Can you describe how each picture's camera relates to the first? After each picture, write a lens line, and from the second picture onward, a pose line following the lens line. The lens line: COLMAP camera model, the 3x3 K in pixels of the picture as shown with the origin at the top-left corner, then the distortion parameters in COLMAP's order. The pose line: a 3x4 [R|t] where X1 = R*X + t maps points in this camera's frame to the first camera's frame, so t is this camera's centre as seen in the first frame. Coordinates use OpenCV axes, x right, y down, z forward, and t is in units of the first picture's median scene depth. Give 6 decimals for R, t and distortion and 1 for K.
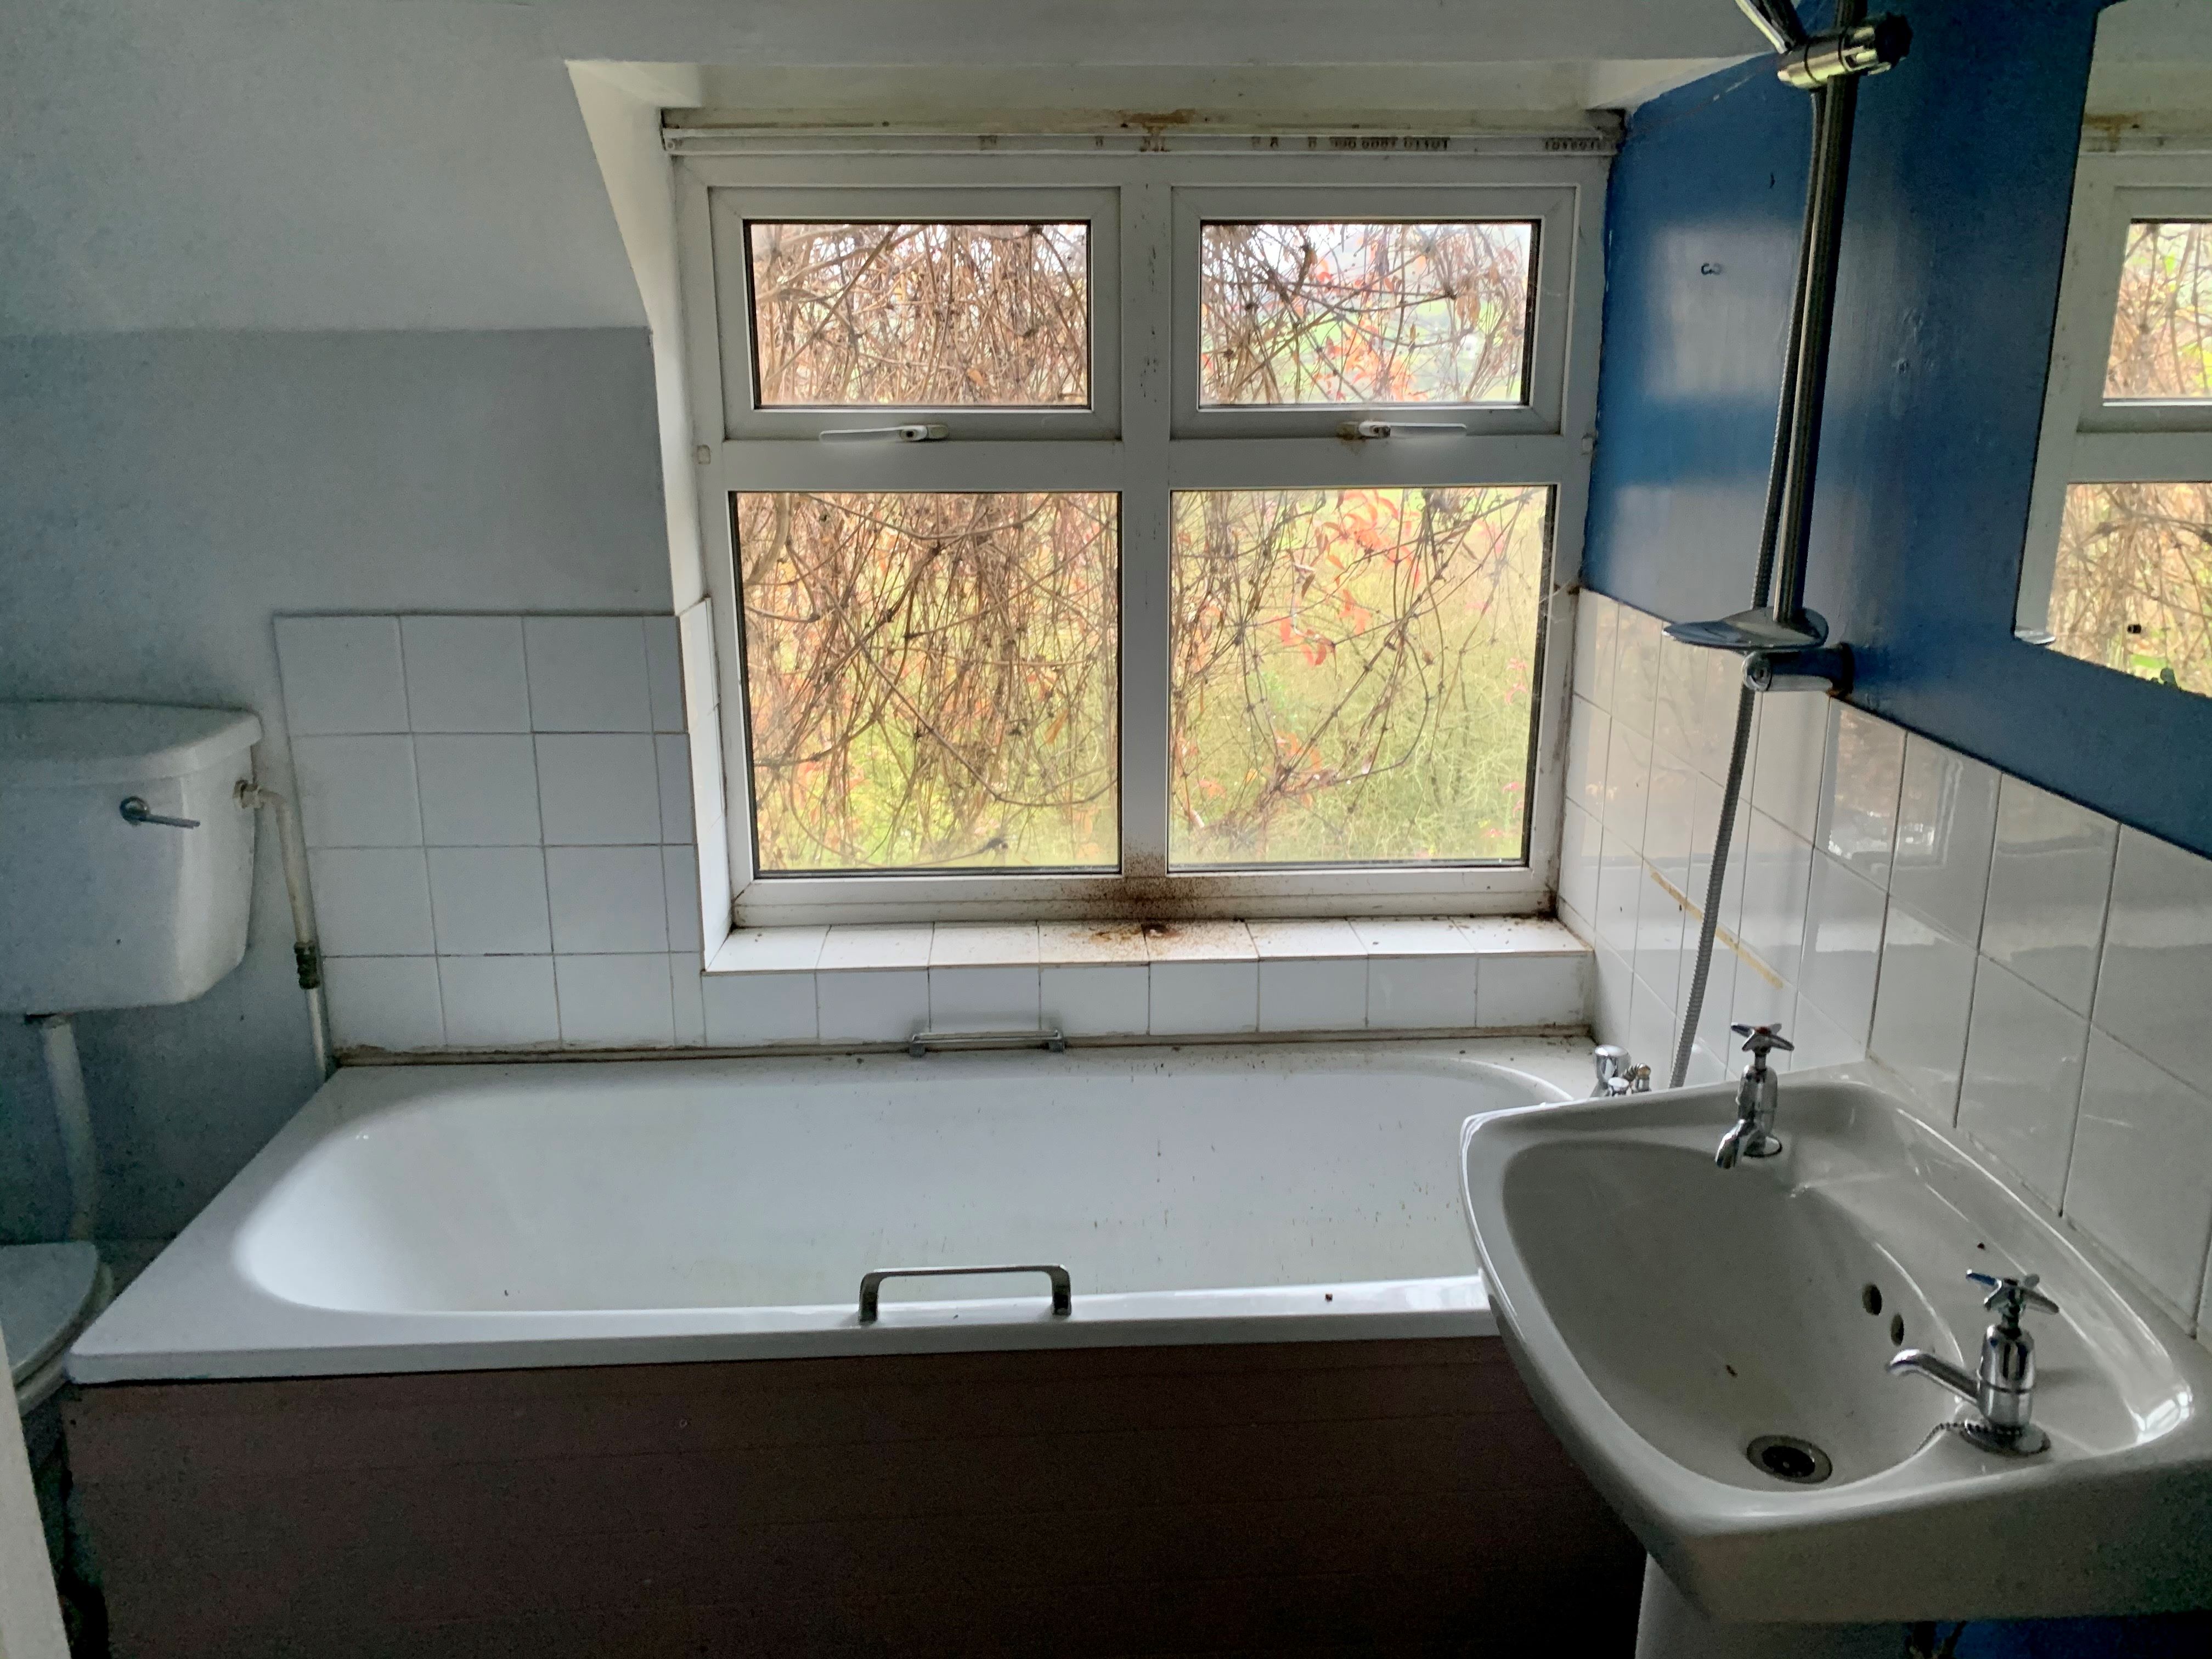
lens RADIAL K [[1678.9, 0, 1117.0], [0, 1678.9, 832.5], [0, 0, 1]] dist [0.057591, -0.055869]
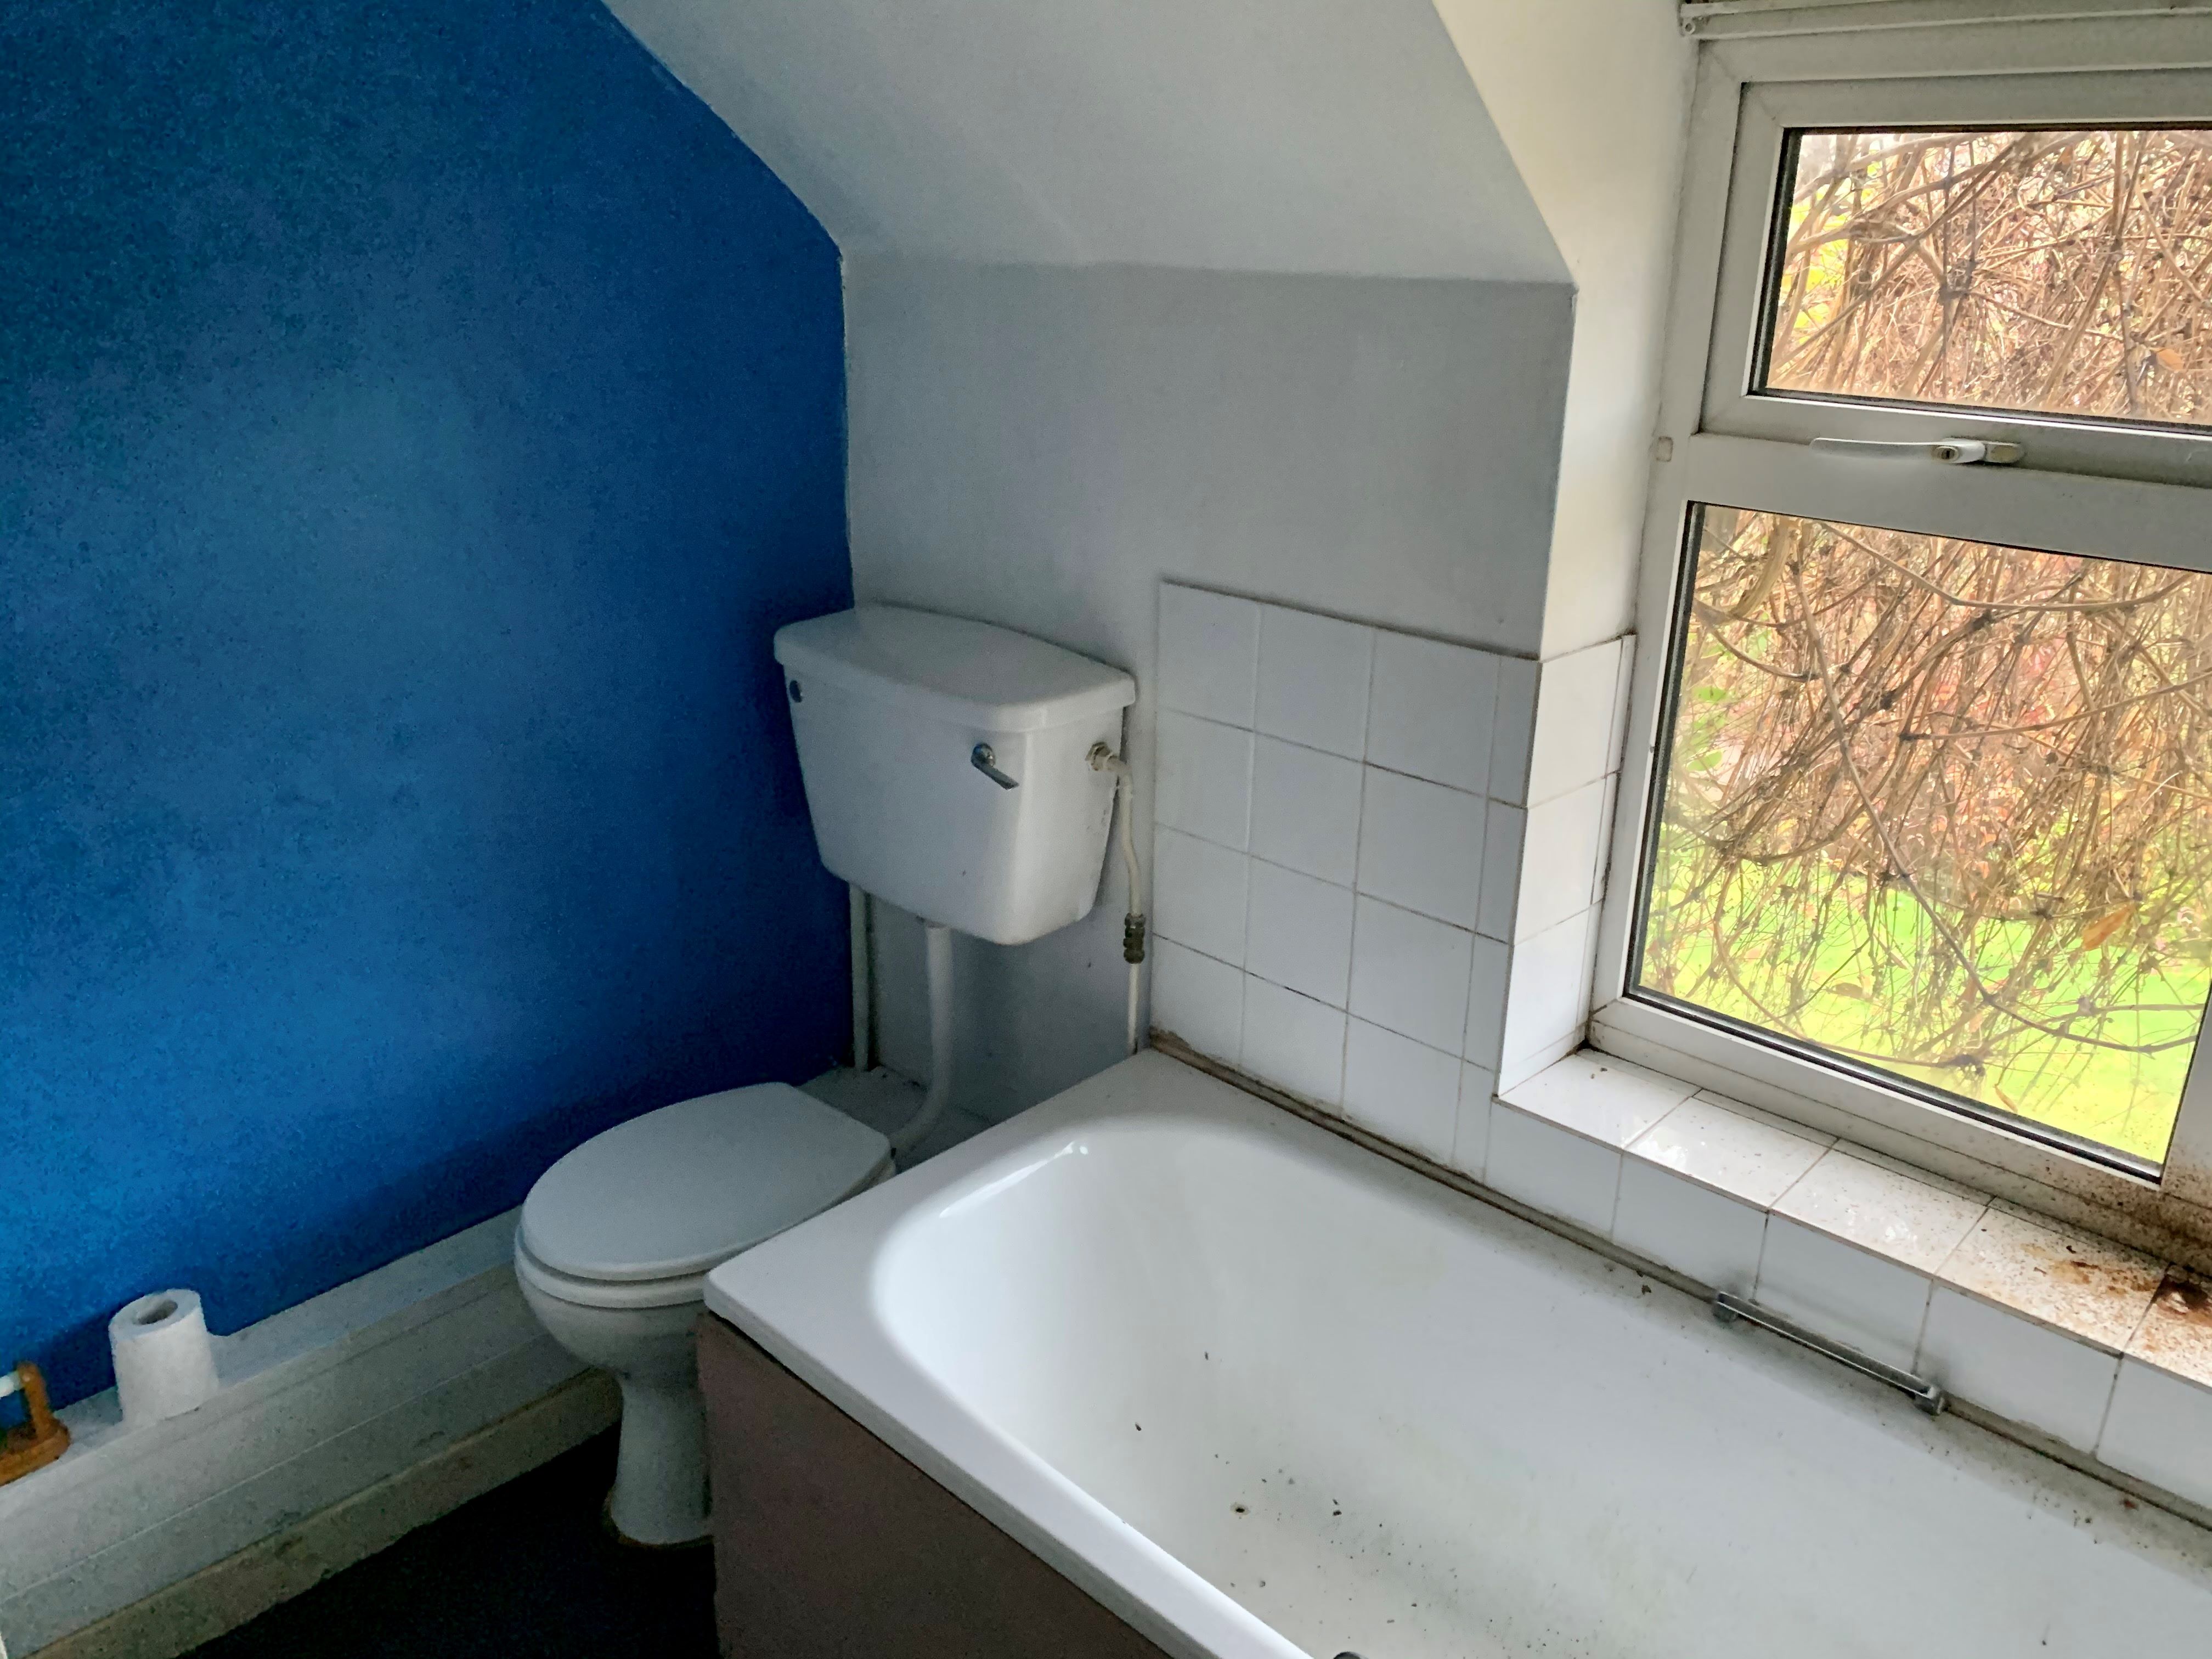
lens RADIAL K [[1678.9, 0, 1095.9], [0, 1678.9, 825.8], [0, 0, 1]] dist [0.057591, -0.055869]
pose [[0.701291, 0.261593, -0.663144, 0.118691], [-0.219500, 0.964282, 0.148258, -0.118749], [0.678241, 0.041588, 0.733662, 0.286129]]
